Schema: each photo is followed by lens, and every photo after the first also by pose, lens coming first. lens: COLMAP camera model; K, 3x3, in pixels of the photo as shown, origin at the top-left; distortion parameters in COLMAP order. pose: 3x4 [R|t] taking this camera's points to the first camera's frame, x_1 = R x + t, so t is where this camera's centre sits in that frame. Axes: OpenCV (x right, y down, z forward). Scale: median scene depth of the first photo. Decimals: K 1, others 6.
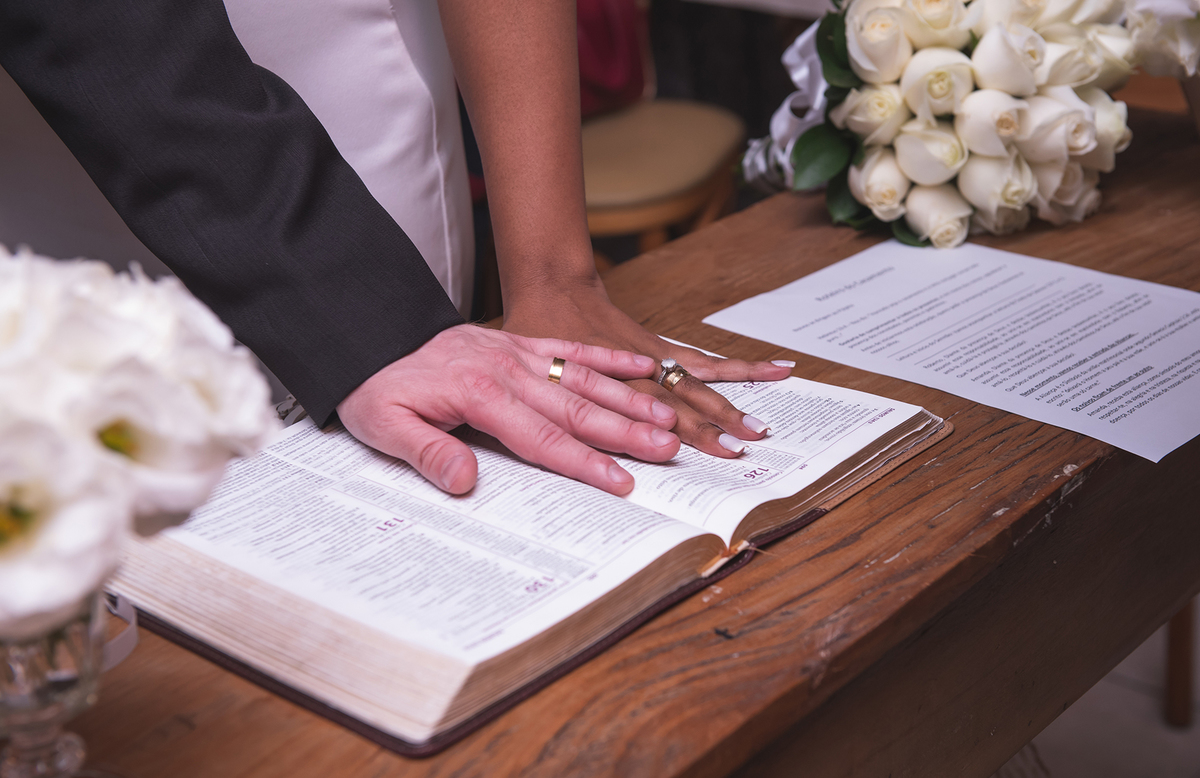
lens RADIAL K [[1950.4, 0, 598.3], [0, 1950.4, 380.6], [0, 0, 1]] dist [0.284541, 0.000000]
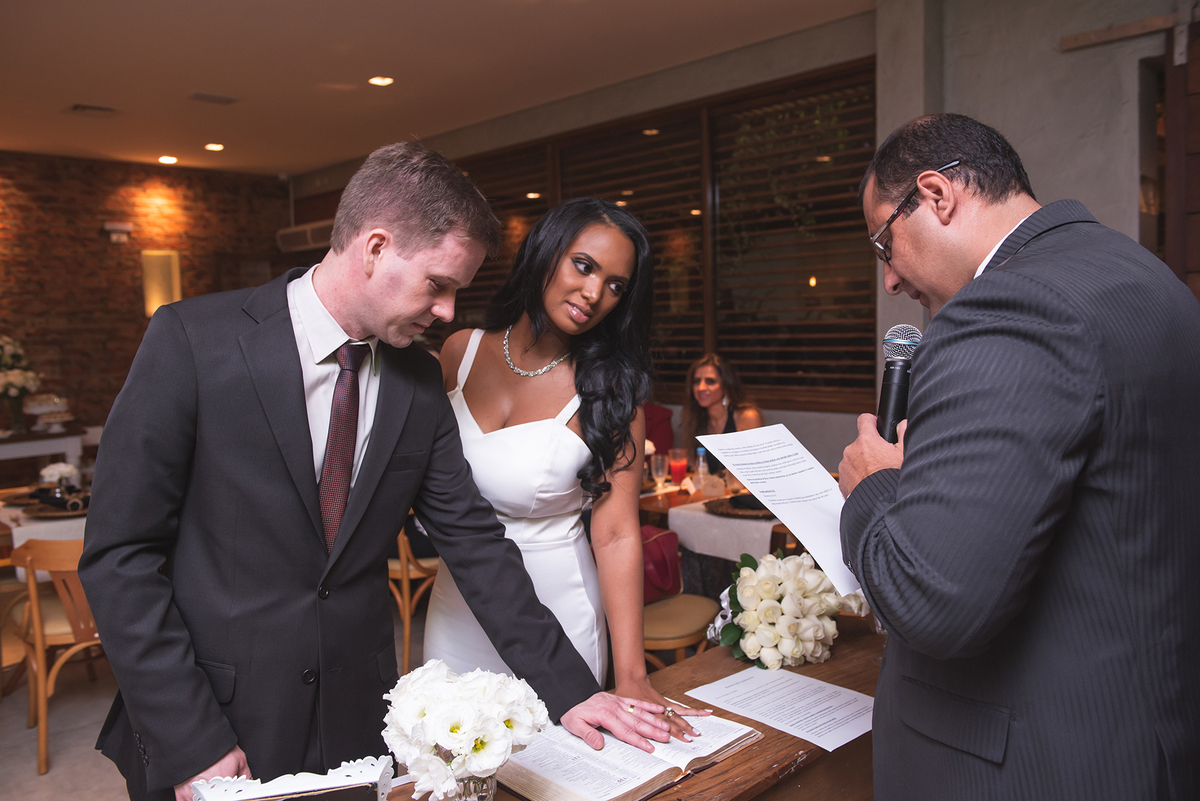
lens RADIAL K [[932.6, 0, 605.4], [0, 932.6, 407.0], [0, 0, 1]] dist [-0.002126, -0.010964]
pose [[0.996892, 0.026947, -0.074029, 0.032443], [-0.048551, 0.950168, -0.307936, -0.003462], [0.062042, 0.310573, 0.948523, -0.520563]]
